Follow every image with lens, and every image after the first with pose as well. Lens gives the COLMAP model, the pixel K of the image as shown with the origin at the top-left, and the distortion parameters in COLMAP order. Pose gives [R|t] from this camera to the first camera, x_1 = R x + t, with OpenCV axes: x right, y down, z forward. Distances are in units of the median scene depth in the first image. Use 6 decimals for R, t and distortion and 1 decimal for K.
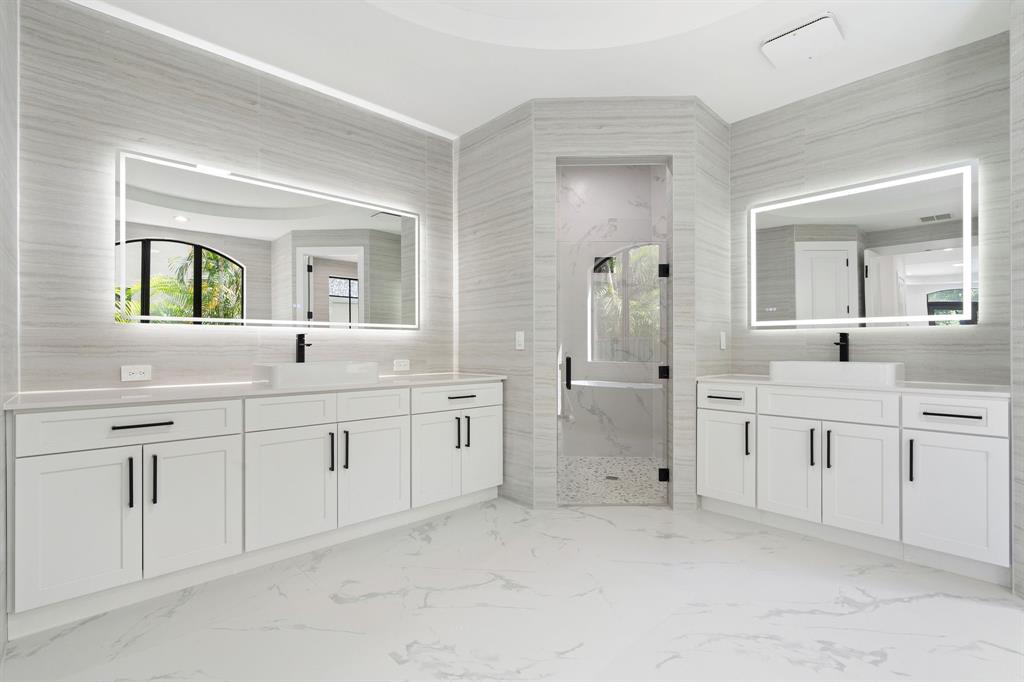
lens RADIAL K [[464.6, 0, 516.0], [0, 464.6, 338.5], [0, 0, 1]] dist [-0.002419, -0.000037]
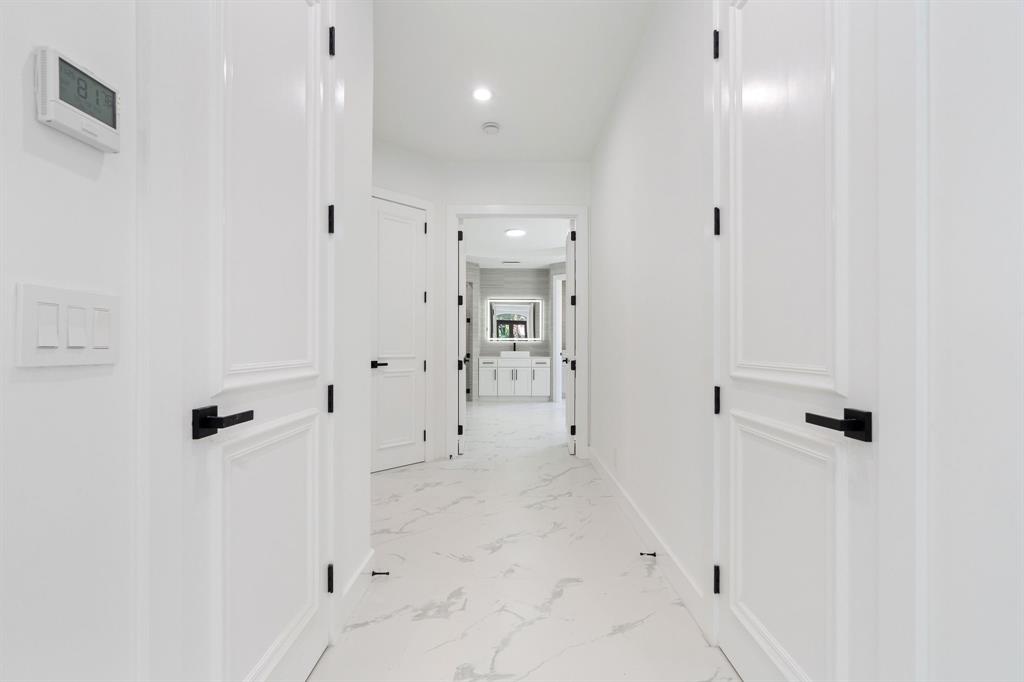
lens RADIAL K [[464.6, 0, 511.2], [0, 464.6, 341.6], [0, 0, 1]] dist [-0.002419, -0.000037]
pose [[0.689010, 0.006918, 0.724719, -1.924426], [-0.014321, 0.999889, 0.004071, -0.038125], [-0.724611, -0.013184, 0.689032, -1.433407]]
